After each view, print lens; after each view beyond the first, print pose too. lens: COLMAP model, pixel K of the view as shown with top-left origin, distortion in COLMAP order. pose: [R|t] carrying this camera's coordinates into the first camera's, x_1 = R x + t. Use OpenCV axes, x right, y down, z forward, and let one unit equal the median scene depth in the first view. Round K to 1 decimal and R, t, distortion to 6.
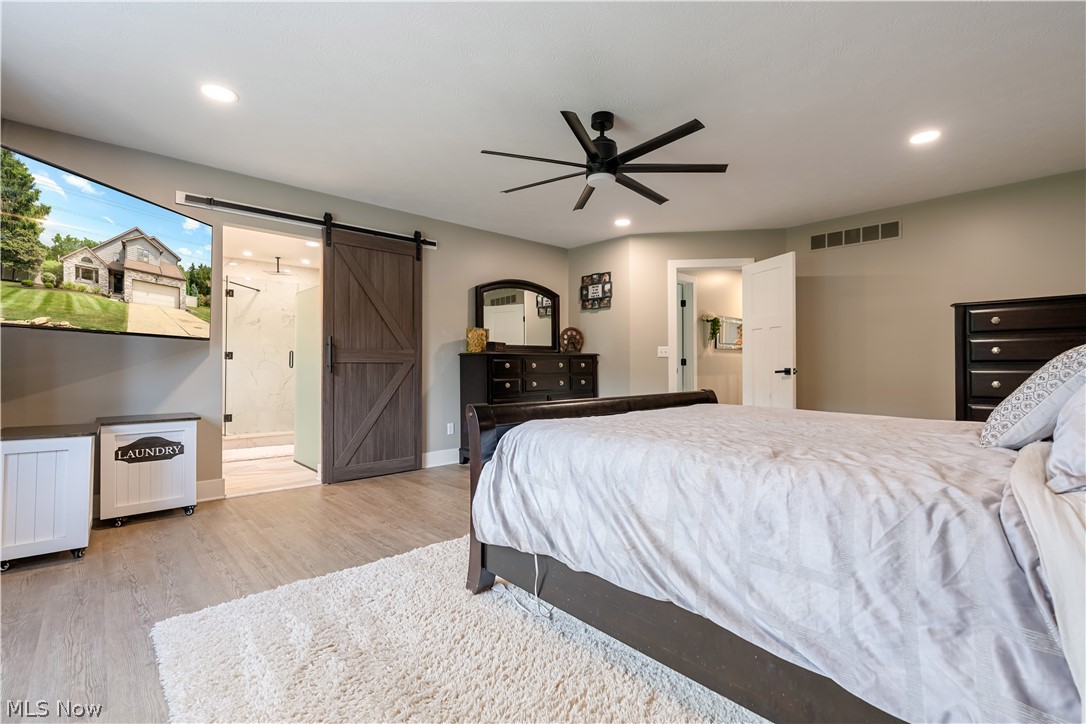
lens RADIAL K [[492.9, 0, 548.0], [0, 492.9, 362.4], [0, 0, 1]] dist [0.000364, 0.000345]
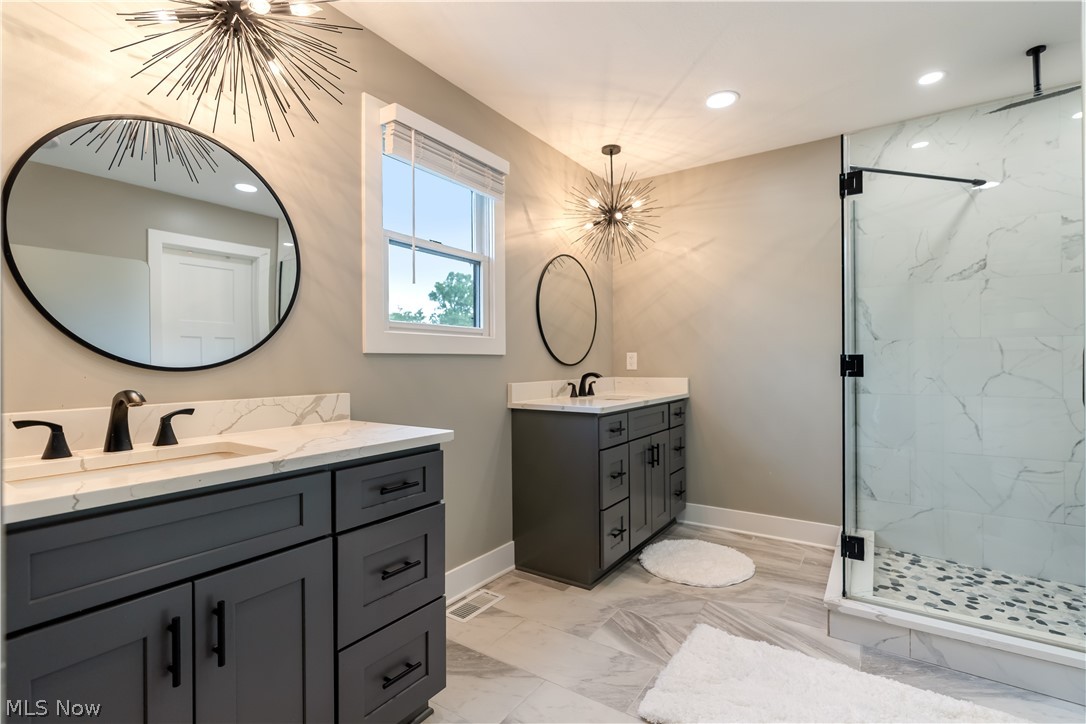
lens RADIAL K [[492.9, 0, 548.0], [0, 492.9, 362.4], [0, 0, 1]] dist [0.000364, 0.000345]
pose [[0.228151, -0.009426, -0.973580, -0.310576], [0.015124, 0.999867, -0.006136, -0.014812], [0.973508, -0.013325, 0.228264, 0.615279]]
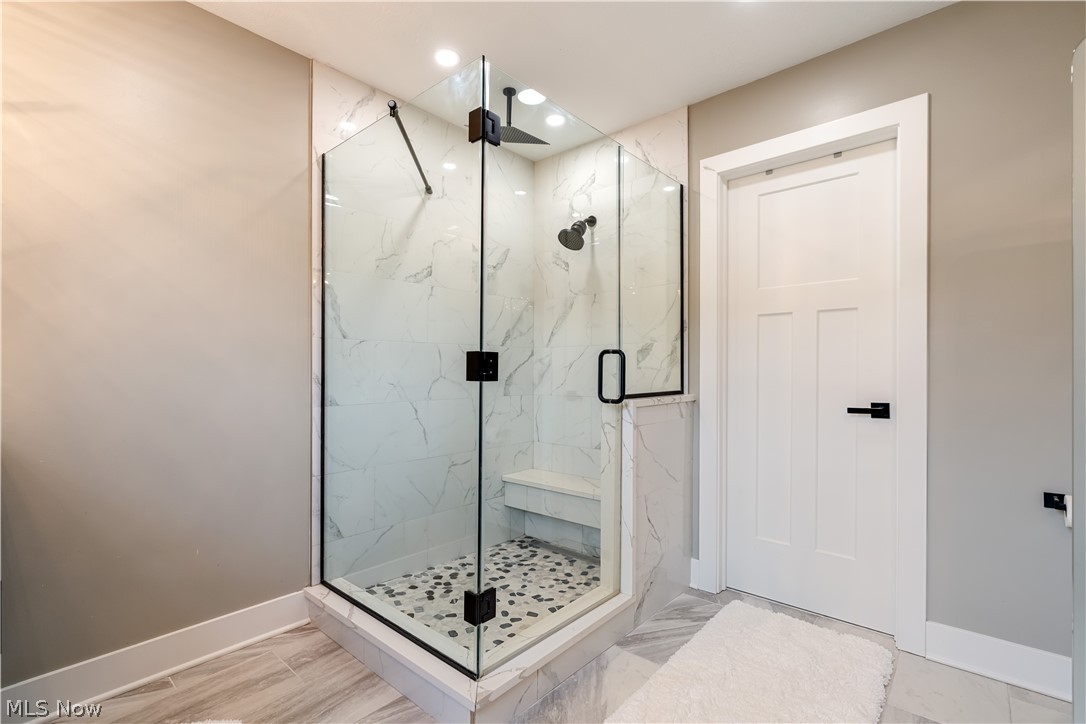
lens RADIAL K [[489.1, 0, 545.6], [0, 489.1, 368.6], [0, 0, 1]] dist [-0.007306, 0.000255]
pose [[0.995097, -0.010369, 0.098359, -0.550531], [0.009965, 0.999940, 0.004602, -0.011670], [-0.098401, -0.003599, 0.995140, 0.636085]]
